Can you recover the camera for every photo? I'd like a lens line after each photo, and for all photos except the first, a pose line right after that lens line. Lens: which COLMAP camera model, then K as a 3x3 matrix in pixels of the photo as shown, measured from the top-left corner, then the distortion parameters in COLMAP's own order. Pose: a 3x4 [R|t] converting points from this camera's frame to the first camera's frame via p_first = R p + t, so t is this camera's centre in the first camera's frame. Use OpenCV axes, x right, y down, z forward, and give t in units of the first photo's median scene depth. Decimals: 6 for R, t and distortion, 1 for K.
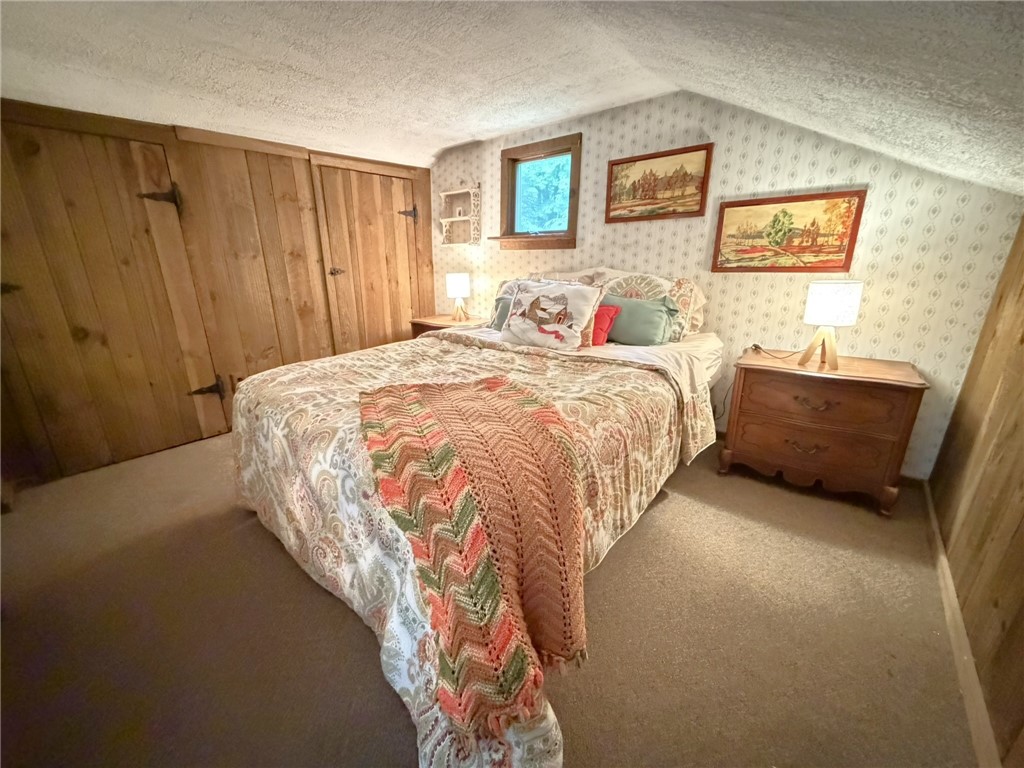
lens RADIAL K [[410.9, 0, 509.2], [0, 410.9, 385.1], [0, 0, 1]] dist [0.000841, 0.000252]
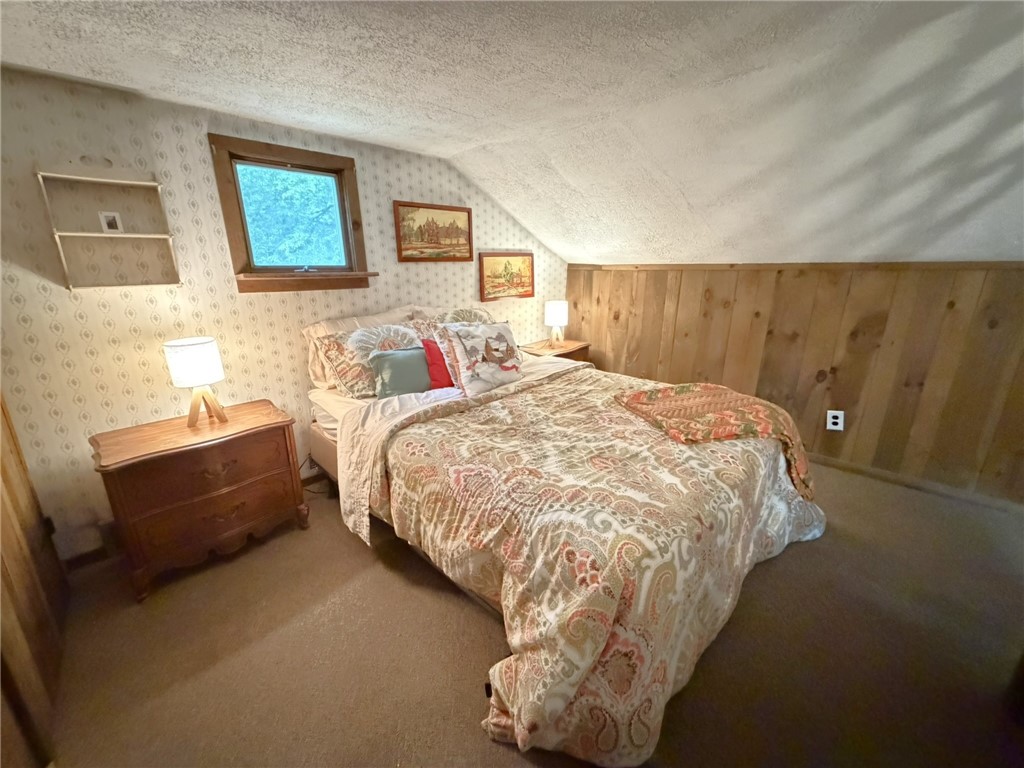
lens RADIAL K [[410.9, 0, 510.5], [0, 410.9, 383.2], [0, 0, 1]] dist [0.000841, 0.000252]
pose [[0.086727, -0.268649, 0.959326, -0.866358], [0.299072, 0.925559, 0.232156, -0.311321], [-0.950281, 0.266773, 0.160616, 0.757844]]
